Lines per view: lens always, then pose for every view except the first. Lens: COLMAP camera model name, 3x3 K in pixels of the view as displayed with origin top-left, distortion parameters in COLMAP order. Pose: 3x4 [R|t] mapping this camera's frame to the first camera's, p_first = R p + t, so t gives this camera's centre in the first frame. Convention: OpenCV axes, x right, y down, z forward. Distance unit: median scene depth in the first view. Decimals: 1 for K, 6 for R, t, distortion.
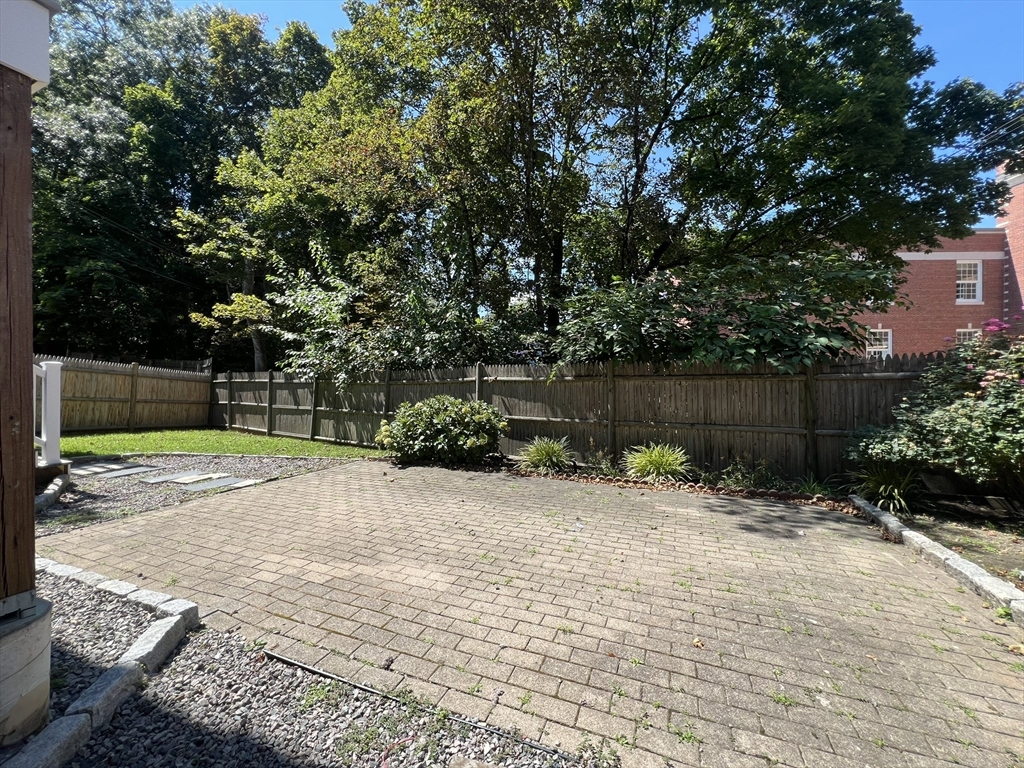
lens RADIAL K [[412.0, 0, 511.1], [0, 412.0, 384.4], [0, 0, 1]] dist [-0.000354, 0.000052]
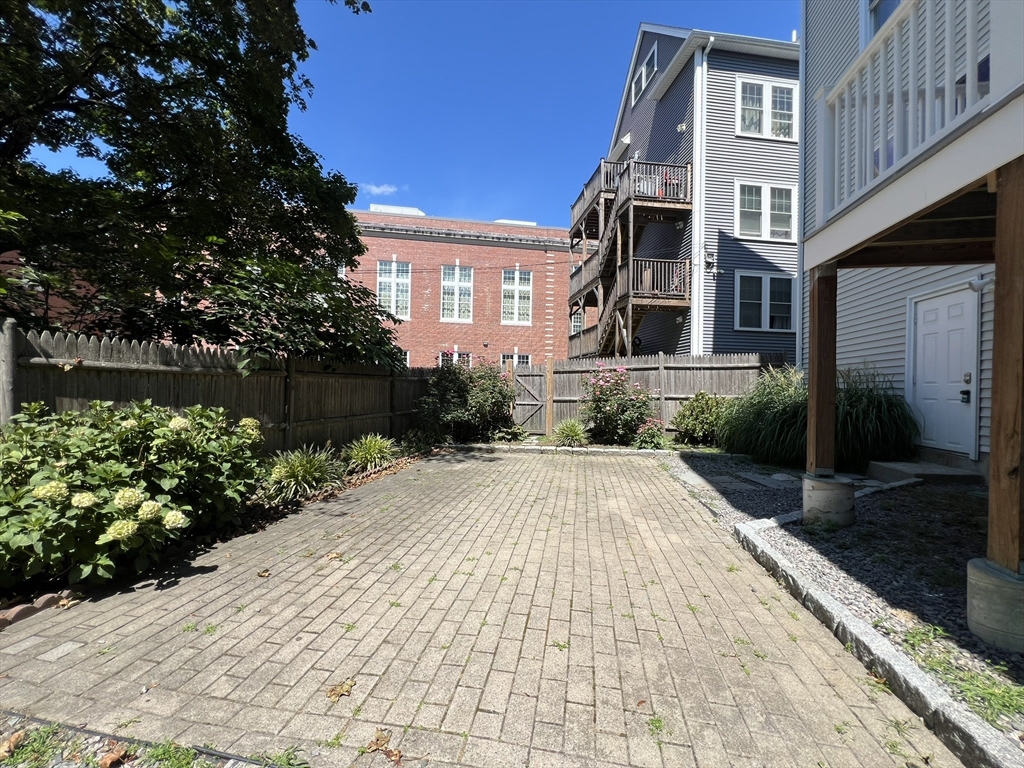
lens RADIAL K [[412.0, 0, 512.3], [0, 412.0, 385.4], [0, 0, 1]] dist [-0.000354, 0.000052]
pose [[-0.216702, 0.000256, 0.976238, -0.703540], [-0.014536, 0.999888, -0.003489, 0.006197], [-0.976130, -0.014946, -0.216674, 0.724535]]
